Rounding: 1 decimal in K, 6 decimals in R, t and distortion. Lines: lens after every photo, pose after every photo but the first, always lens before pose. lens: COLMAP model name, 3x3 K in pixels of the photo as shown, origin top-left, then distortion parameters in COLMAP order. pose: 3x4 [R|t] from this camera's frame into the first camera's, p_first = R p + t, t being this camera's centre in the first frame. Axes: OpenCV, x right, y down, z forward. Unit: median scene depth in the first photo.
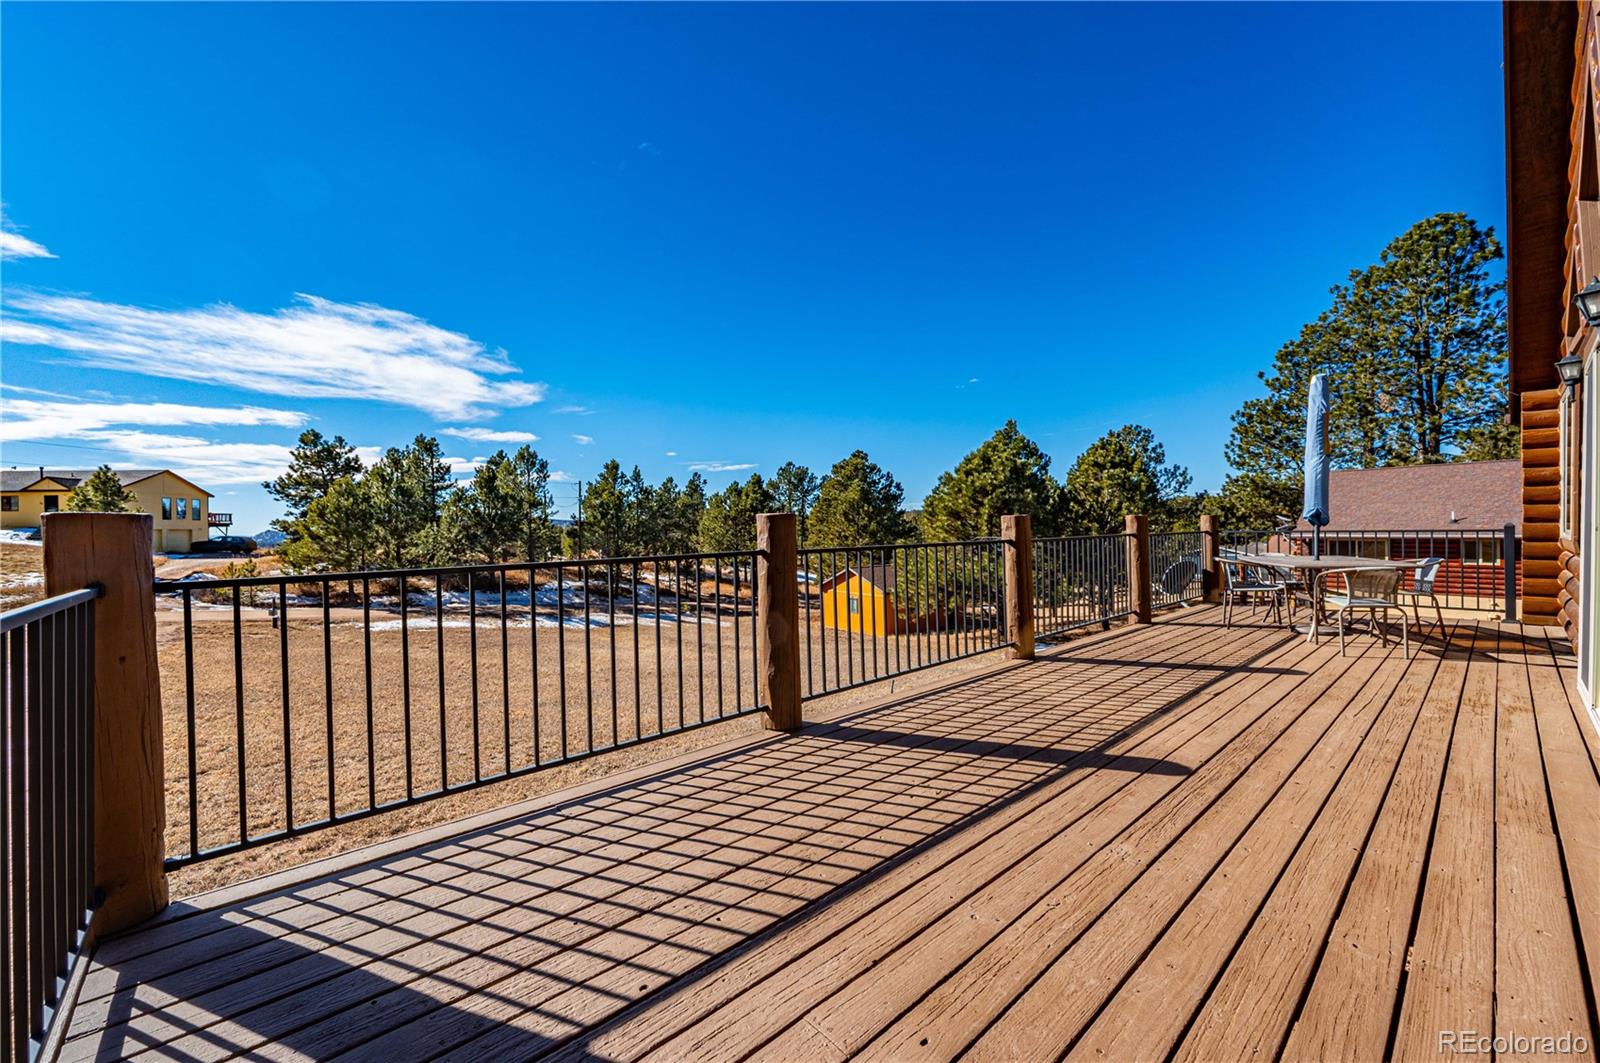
lens RADIAL K [[627.0, 0, 798.9], [0, 627.0, 531.0], [0, 0, 1]] dist [0.004567, -0.001354]
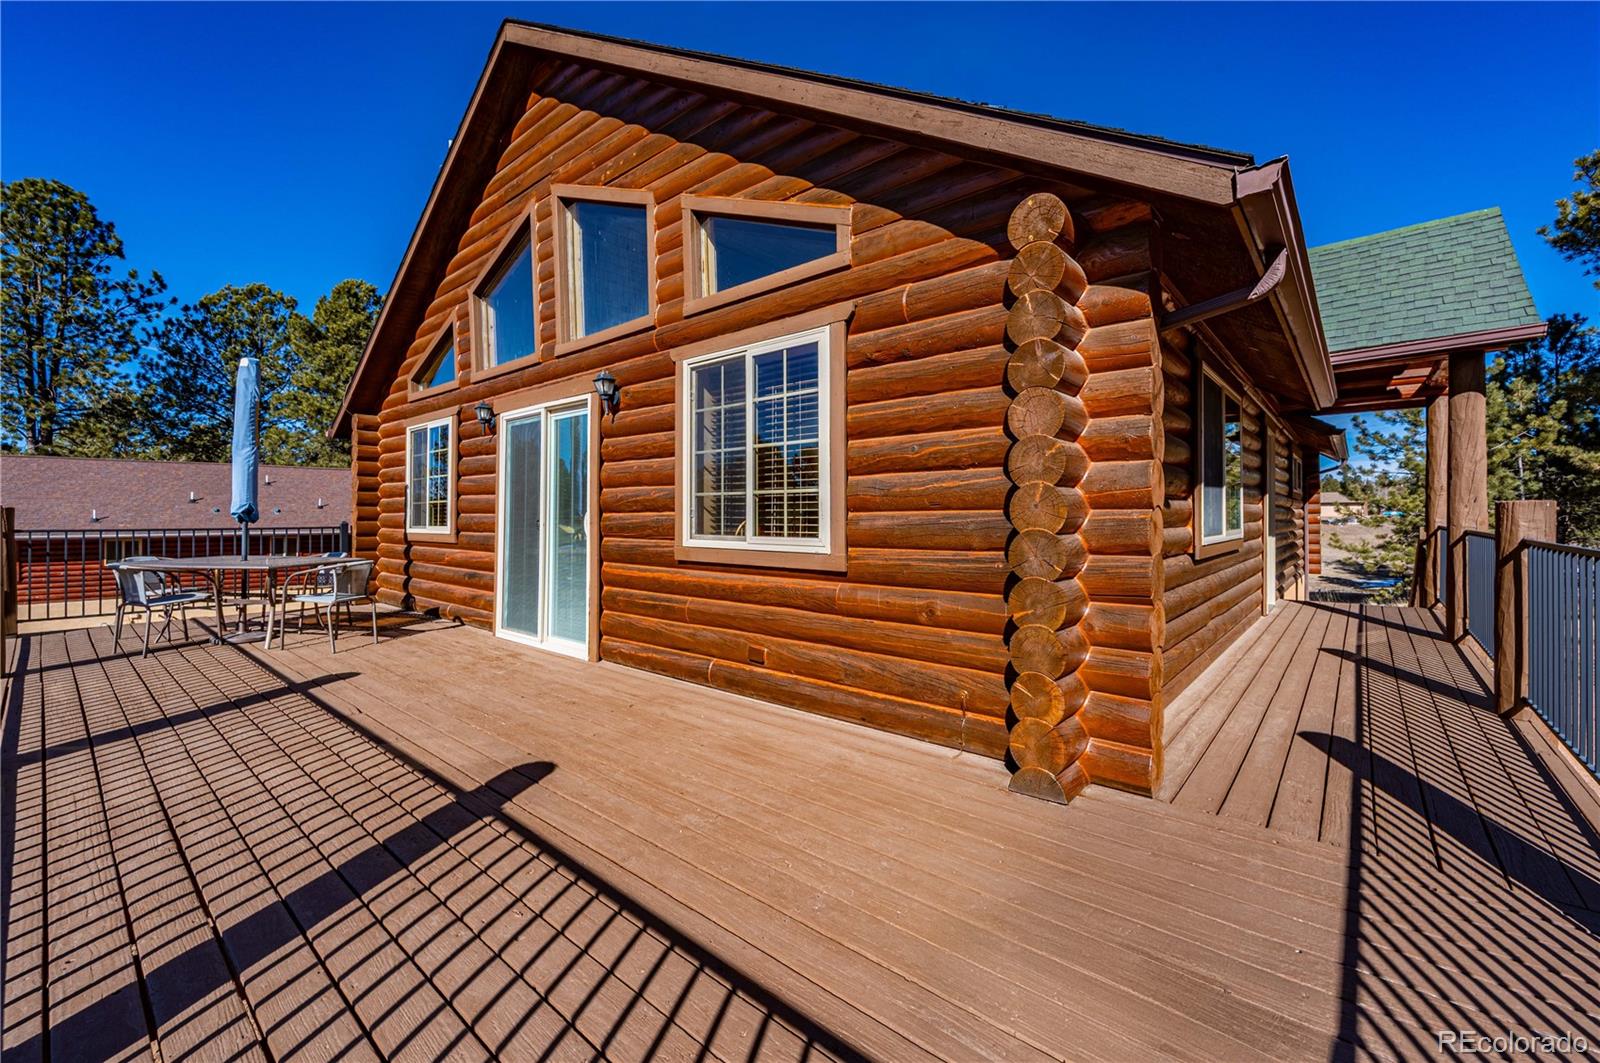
lens RADIAL K [[654.1, 0, 795.9], [0, 654.1, 516.7], [0, 0, 1]] dist [-0.001133, -0.000206]
pose [[-0.126904, 0.012231, 0.991840, -0.061648], [0.009968, 0.999889, -0.011055, 0.000457], [-0.991865, 0.008484, -0.127012, 0.094882]]
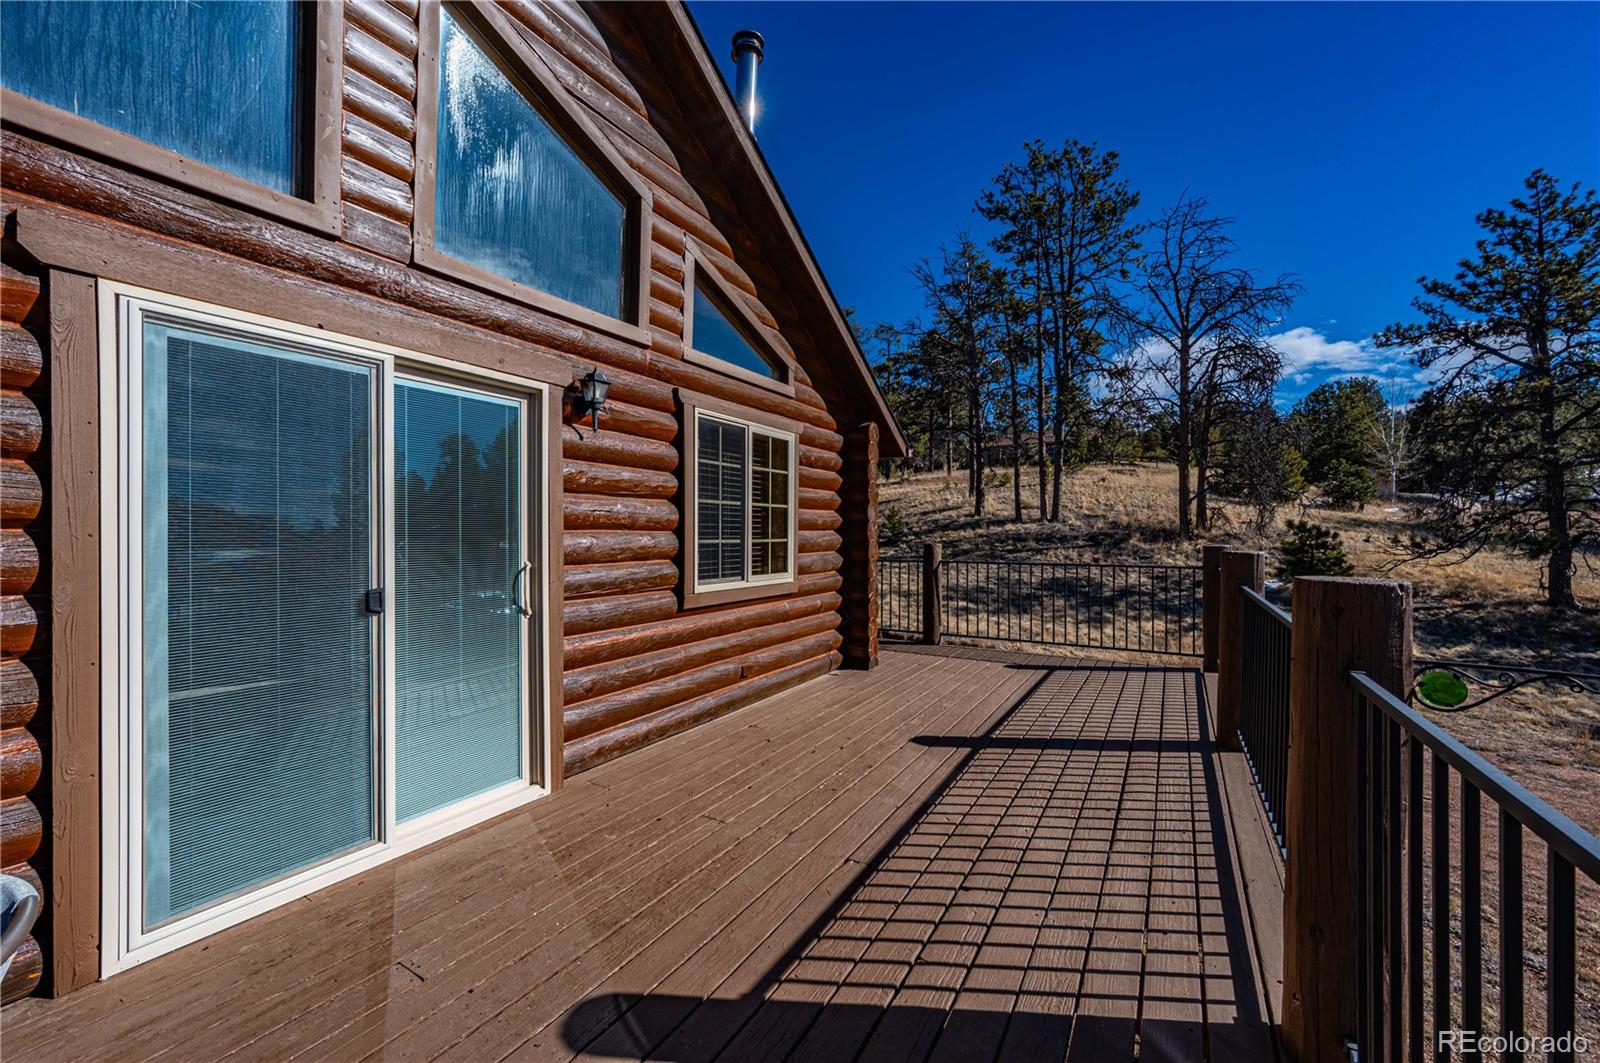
lens RADIAL K [[627.0, 0, 797.3], [0, 627.0, 531.9], [0, 0, 1]] dist [0.004567, -0.001354]
pose [[-0.955944, 0.012299, -0.293291, 0.165993], [0.010114, 0.999909, 0.008964, -0.013109], [0.293374, 0.005603, -0.955981, 0.294625]]
